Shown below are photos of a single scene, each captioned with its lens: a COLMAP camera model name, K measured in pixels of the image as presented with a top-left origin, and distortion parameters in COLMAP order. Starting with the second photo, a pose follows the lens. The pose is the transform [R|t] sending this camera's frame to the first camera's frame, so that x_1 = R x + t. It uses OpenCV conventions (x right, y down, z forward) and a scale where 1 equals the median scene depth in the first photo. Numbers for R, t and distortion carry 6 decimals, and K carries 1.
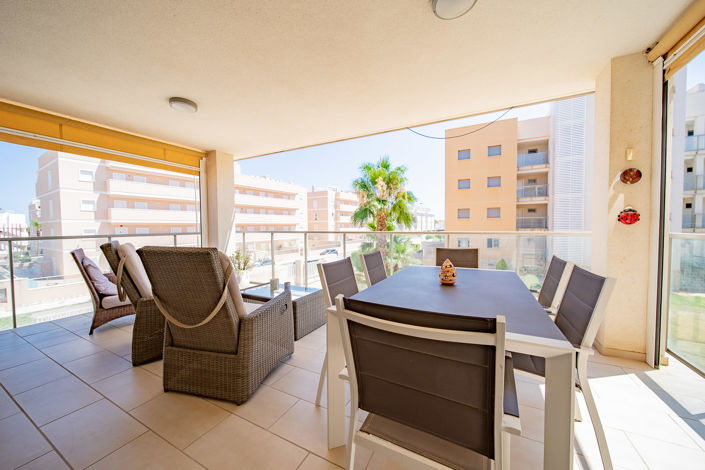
lens RADIAL K [[251.4, 0, 351.0], [0, 251.4, 231.0], [0, 0, 1]] dist [-0.000849, -0.001245]
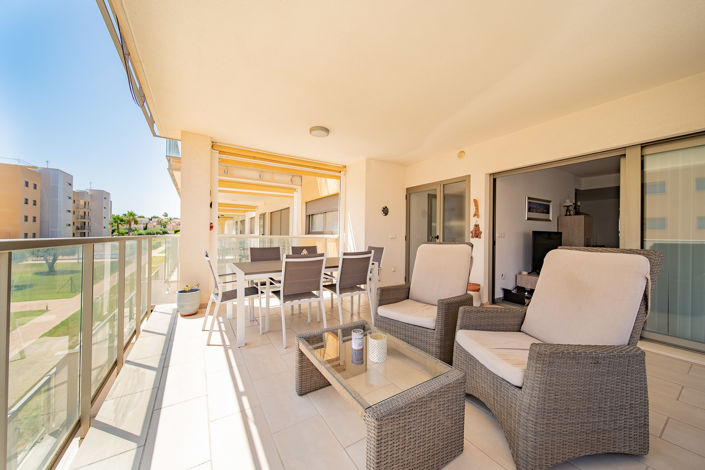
lens RADIAL K [[251.4, 0, 352.3], [0, 251.4, 234.6], [0, 0, 1]] dist [-0.000849, -0.001245]
pose [[-0.868651, -0.000727, 0.495423, -0.067874], [0.003220, 0.999970, 0.007112, -0.000693], [-0.495413, 0.007774, -0.868623, 0.204911]]
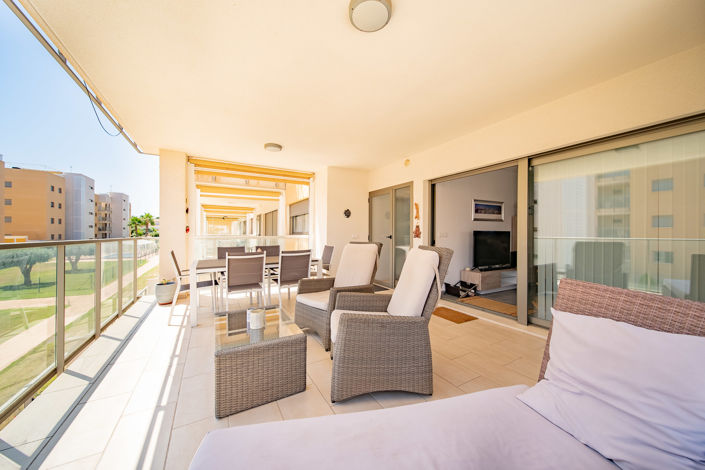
lens RADIAL K [[251.4, 0, 352.8], [0, 251.4, 236.2], [0, 0, 1]] dist [-0.000849, -0.001245]
pose [[-0.846009, 0.000039, 0.533168, -0.119680], [0.010877, 0.999793, 0.017186, -0.001940], [-0.533058, 0.020339, -0.845835, 0.202664]]
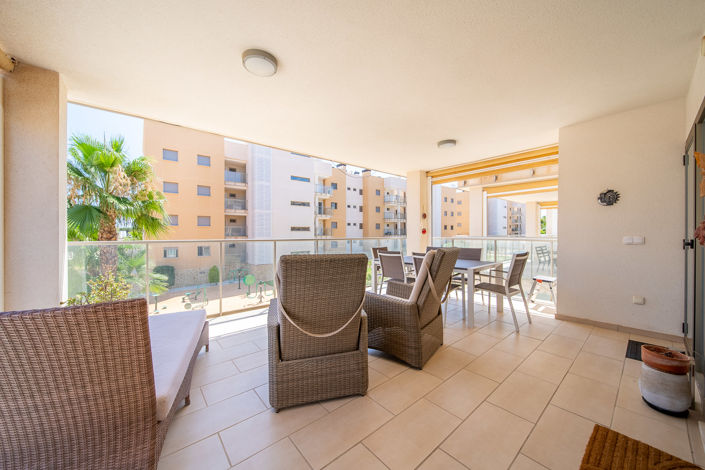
lens RADIAL K [[251.4, 0, 348.9], [0, 251.4, 234.8], [0, 0, 1]] dist [-0.000849, -0.001245]
pose [[0.377338, 0.001540, 0.926074, -0.160976], [0.013749, 0.999879, -0.007265, -0.001260], [-0.925974, 0.015473, 0.377271, 0.072234]]
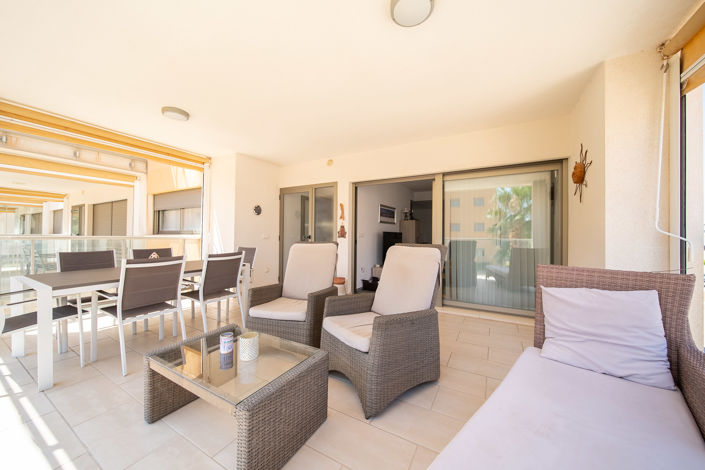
lens RADIAL K [[251.4, 0, 354.1], [0, 251.4, 234.6], [0, 0, 1]] dist [-0.000849, -0.001245]
pose [[-0.999732, -0.000636, 0.023138, -0.070424], [-0.000457, 0.999970, 0.007744, -0.000787], [-0.023142, 0.007732, -0.999702, 0.210388]]
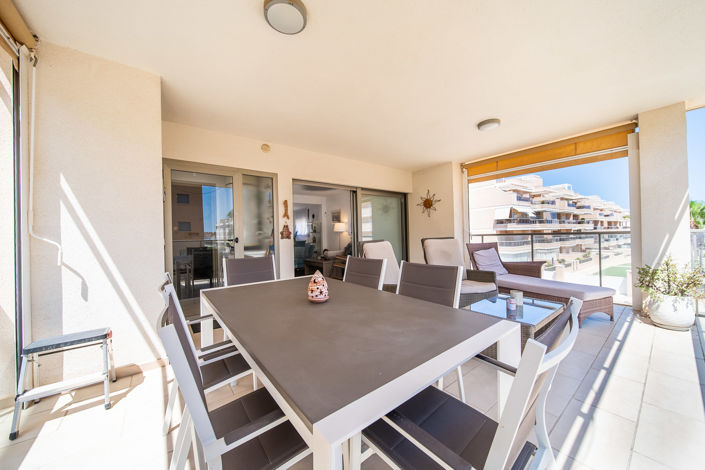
lens RADIAL K [[251.4, 0, 355.7], [0, 251.4, 234.3], [0, 0, 1]] dist [-0.000849, -0.001245]
pose [[-0.403645, 0.008016, -0.914881, 0.090387], [0.012247, 0.999919, 0.003358, 0.000180], [0.914834, -0.009849, -0.403711, 0.124039]]
